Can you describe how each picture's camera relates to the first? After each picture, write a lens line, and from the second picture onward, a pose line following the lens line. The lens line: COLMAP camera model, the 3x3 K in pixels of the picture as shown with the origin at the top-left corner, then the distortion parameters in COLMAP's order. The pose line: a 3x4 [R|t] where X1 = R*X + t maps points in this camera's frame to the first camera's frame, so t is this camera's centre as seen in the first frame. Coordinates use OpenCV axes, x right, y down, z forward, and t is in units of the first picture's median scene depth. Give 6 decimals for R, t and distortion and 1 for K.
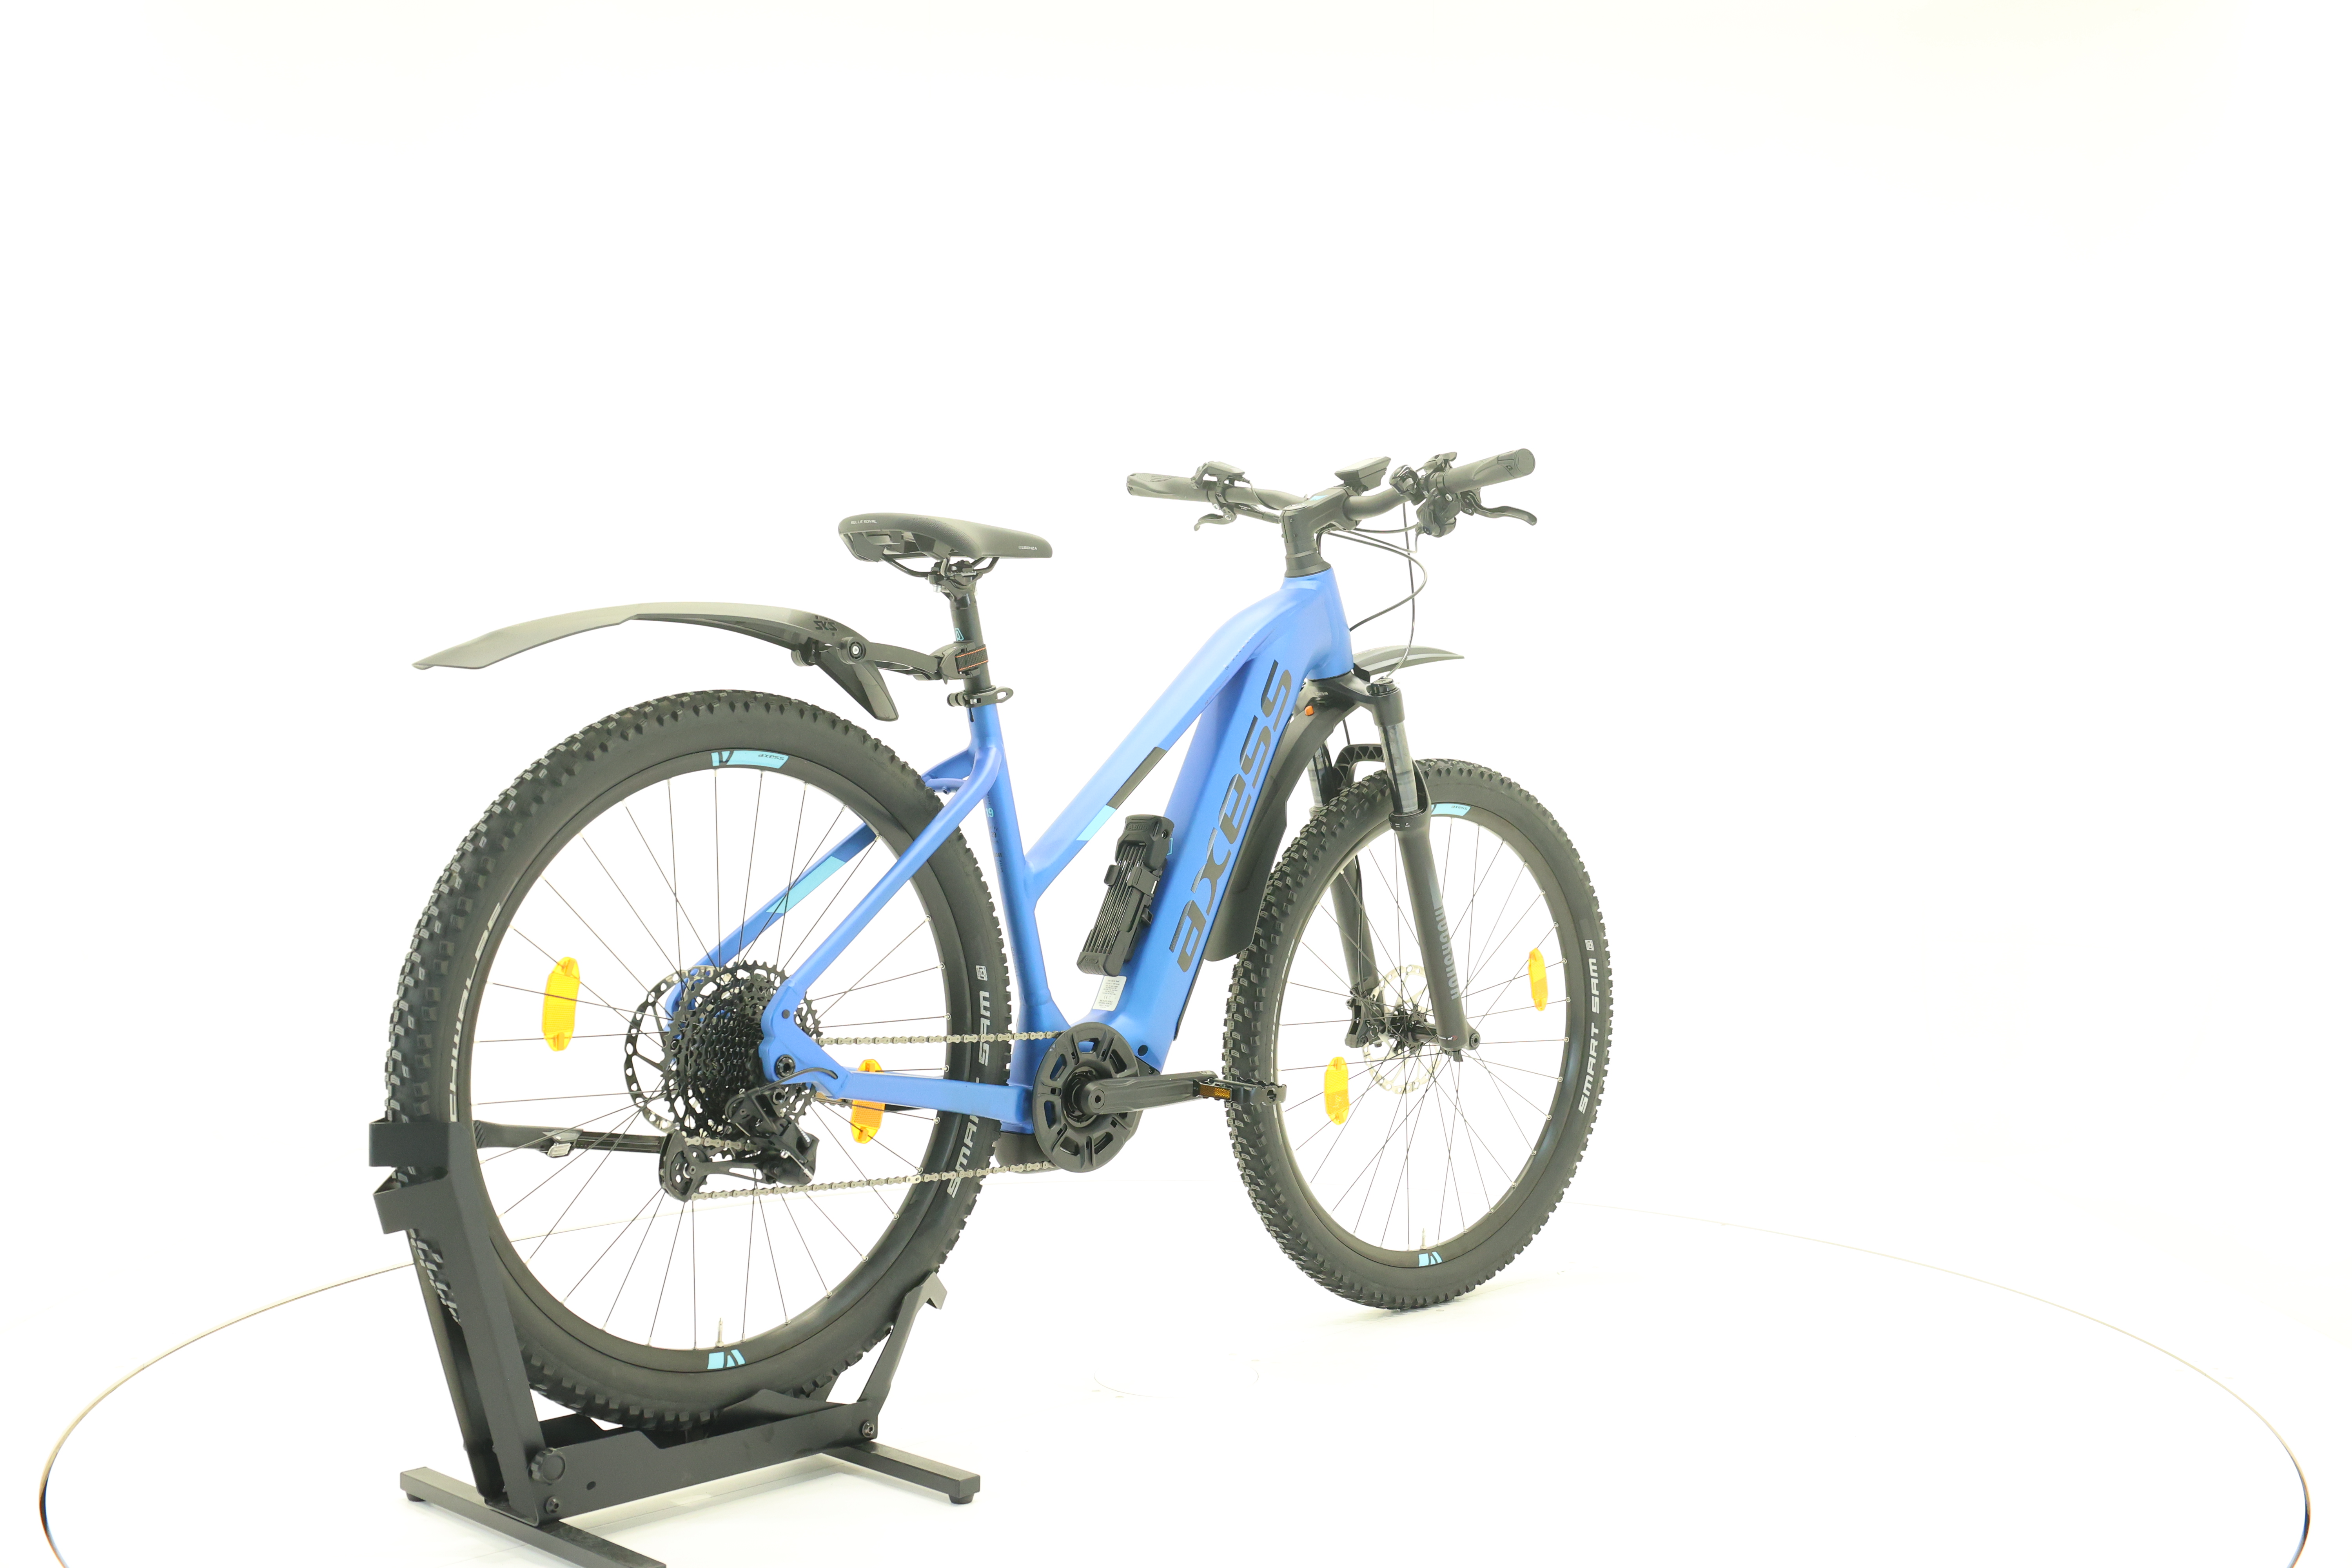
lens RADIAL K [[2490.4, 0, 1176.0], [0, 2490.4, 784.0], [0, 0, 1]] dist [-0.004081, -0.001191]
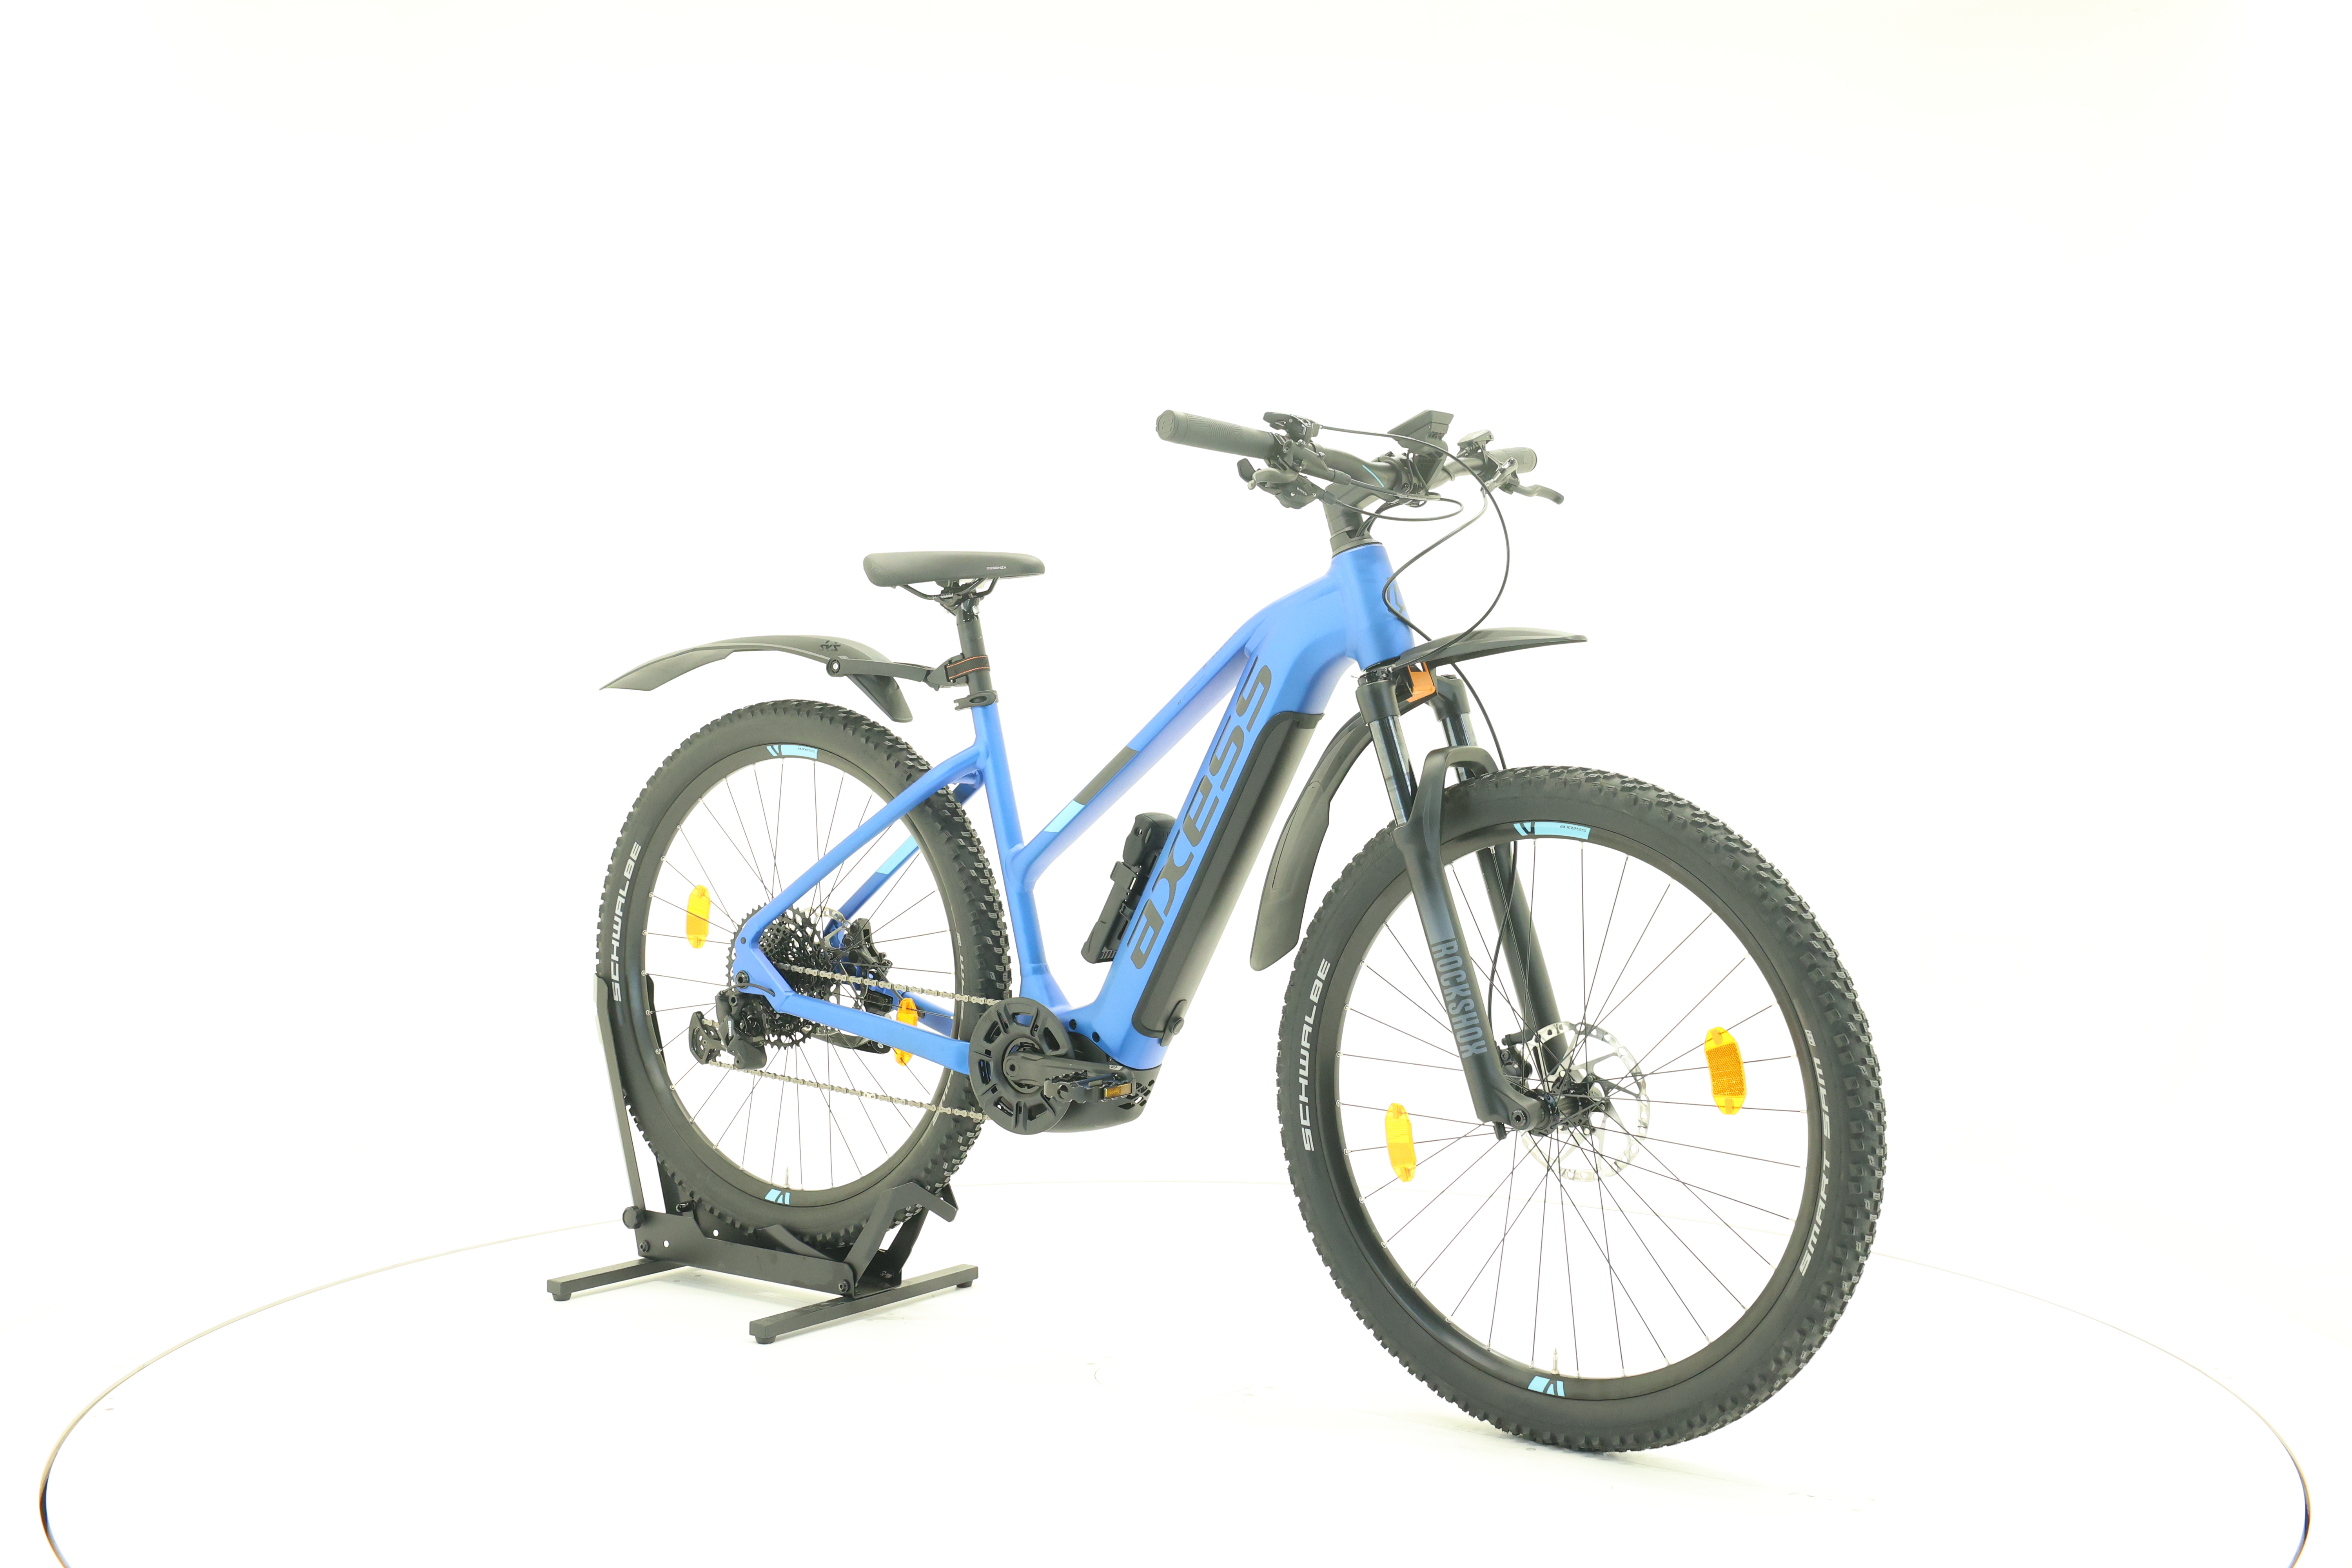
lens RADIAL K [[2490.4, 0, 1176.0], [0, 2490.4, 784.0], [0, 0, 1]] dist [-0.004081, -0.001191]
pose [[0.126202, 0.028092, -0.991607, 1.075079], [-0.015369, 0.999534, 0.026360, -0.028211], [0.991885, 0.011914, 0.126575, 0.949724]]
